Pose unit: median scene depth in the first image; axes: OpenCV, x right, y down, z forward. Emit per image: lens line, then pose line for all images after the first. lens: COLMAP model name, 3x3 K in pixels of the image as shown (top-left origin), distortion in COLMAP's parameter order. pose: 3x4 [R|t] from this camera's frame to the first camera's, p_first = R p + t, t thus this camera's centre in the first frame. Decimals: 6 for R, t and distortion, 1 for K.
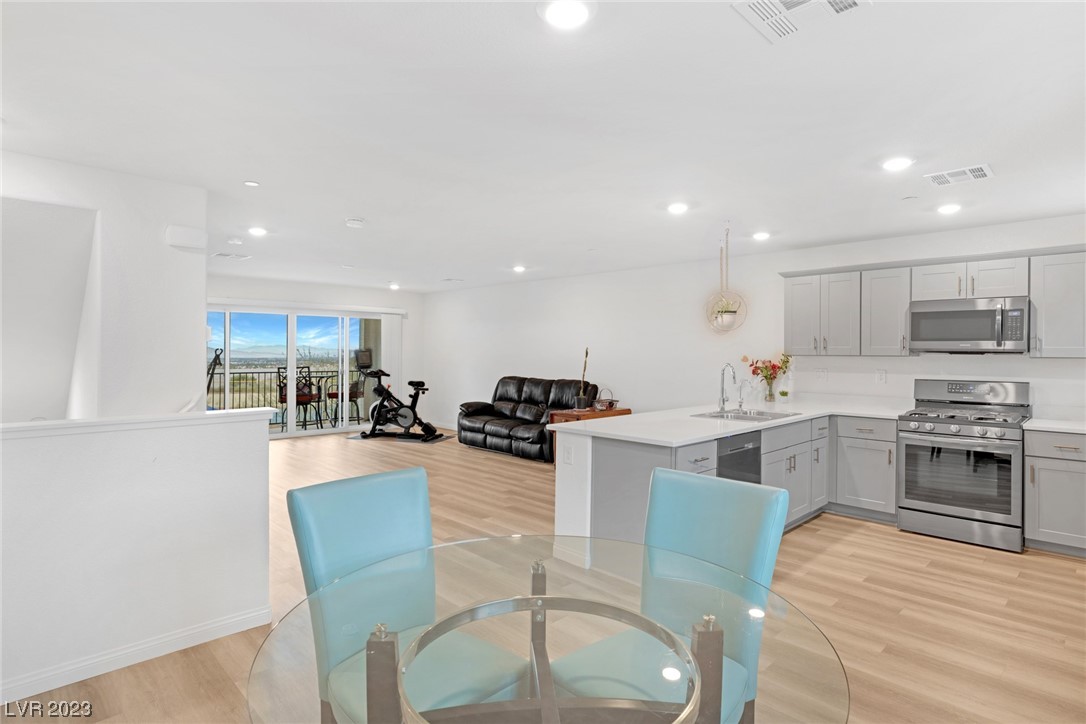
lens RADIAL K [[569.3, 0, 542.8], [0, 569.3, 354.4], [0, 0, 1]] dist [-0.002763, 0.000988]
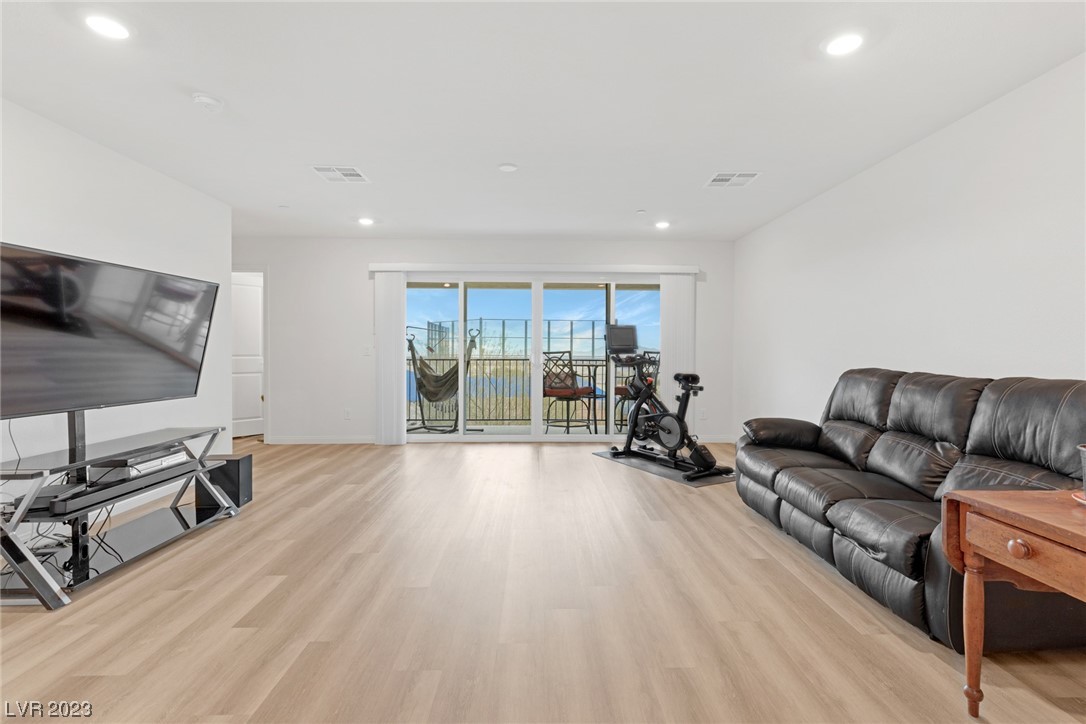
lens RADIAL K [[500.6, 0, 547.6], [0, 500.6, 354.1], [0, 0, 1]] dist [0.008501, -0.000055]
pose [[0.734812, 0.004413, -0.678256, 0.035570], [-0.006279, 0.999980, -0.000297, 0.036926], [0.678242, 0.004477, 0.734825, 0.689807]]
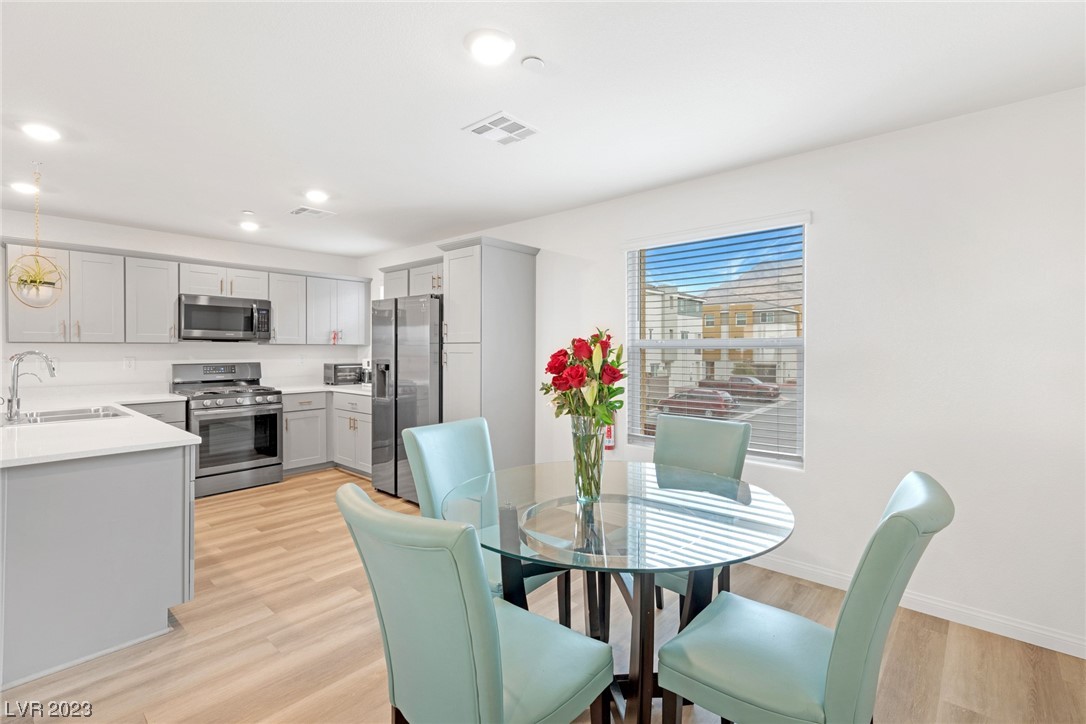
lens RADIAL K [[492.9, 0, 552.9], [0, 492.9, 347.4], [0, 0, 1]] dist [0.004570, 0.000473]
pose [[-0.083953, -0.001901, 0.996468, -0.259847], [0.003851, 0.999990, 0.002232, 0.008527], [-0.996462, 0.004025, -0.083945, 0.247012]]
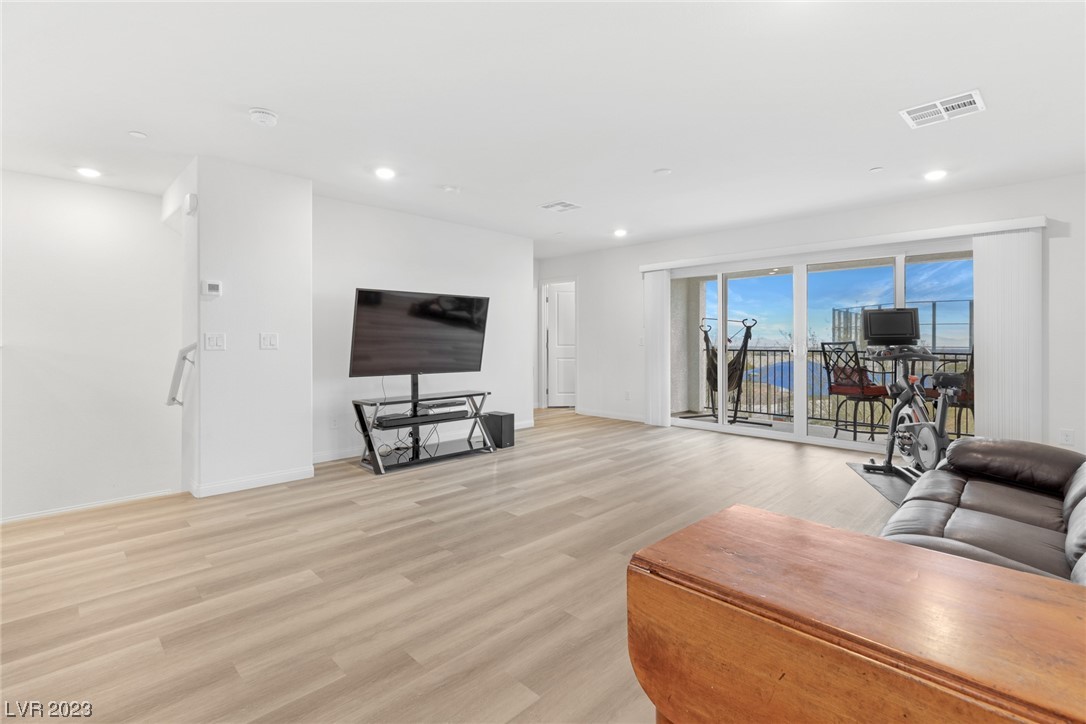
lens RADIAL K [[498.7, 0, 544.0], [0, 498.7, 340.9], [0, 0, 1]] dist [0.001584, 0.000338]
pose [[0.022056, -0.001308, -0.999756, 0.211605], [-0.008632, 0.999962, -0.001498, 0.035009], [0.999719, 0.008663, 0.022043, 0.906591]]
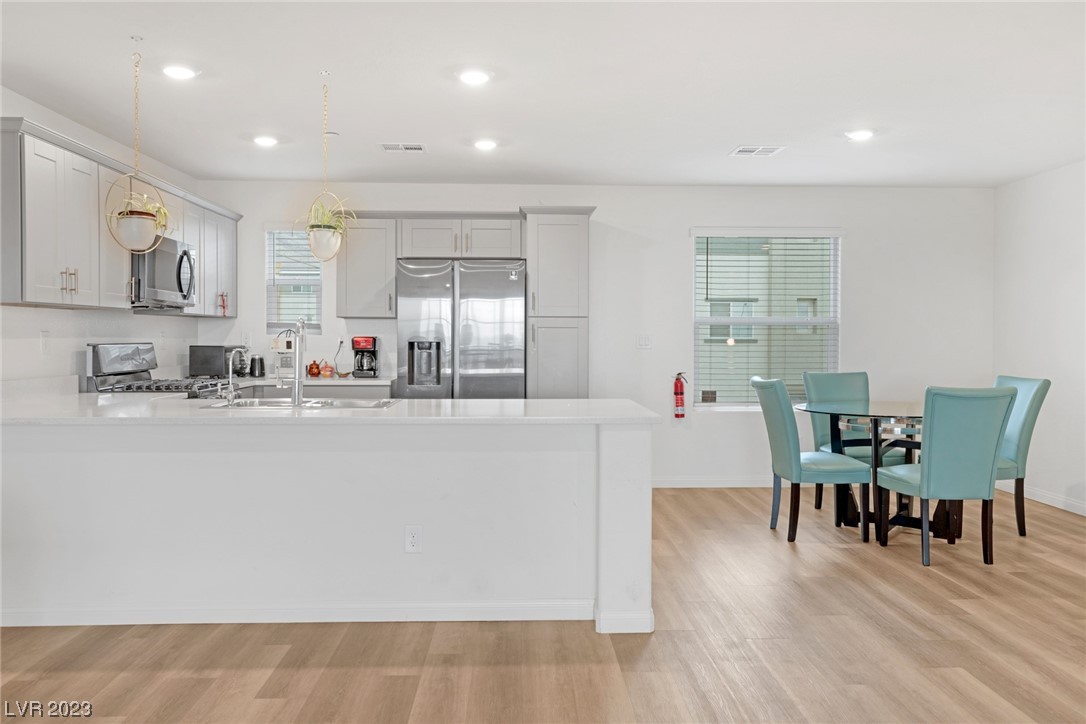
lens RADIAL K [[857.1, 0, 556.1], [0, 857.1, 340.7], [0, 0, 1]] dist [-0.003612, -0.000728]
pose [[-0.750549, -0.007526, 0.660772, -0.288228], [-0.001271, 0.999950, 0.009946, 0.020774], [-0.660813, 0.006625, -0.750521, 0.998235]]
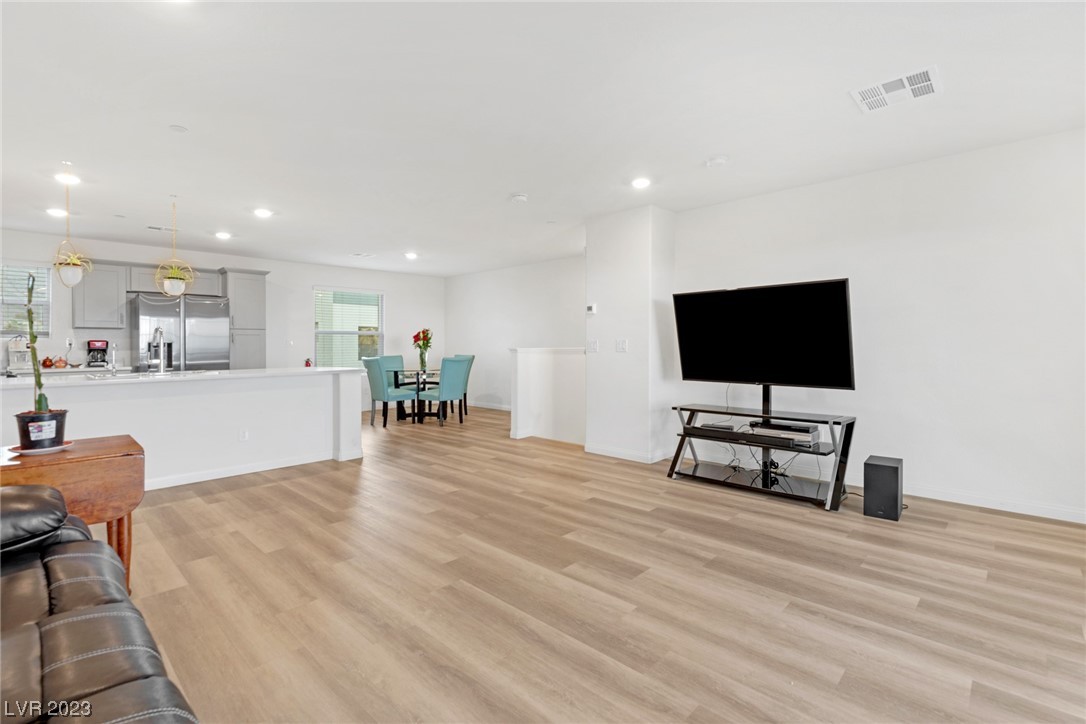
lens RADIAL K [[492.9, 0, 552.9], [0, 492.9, 347.4], [0, 0, 1]] dist [0.004570, 0.000473]
pose [[-0.998517, 0.003649, -0.054314, -0.234405], [0.003021, 0.999928, 0.011634, 0.031056], [0.054352, 0.011452, -0.998456, 1.322860]]
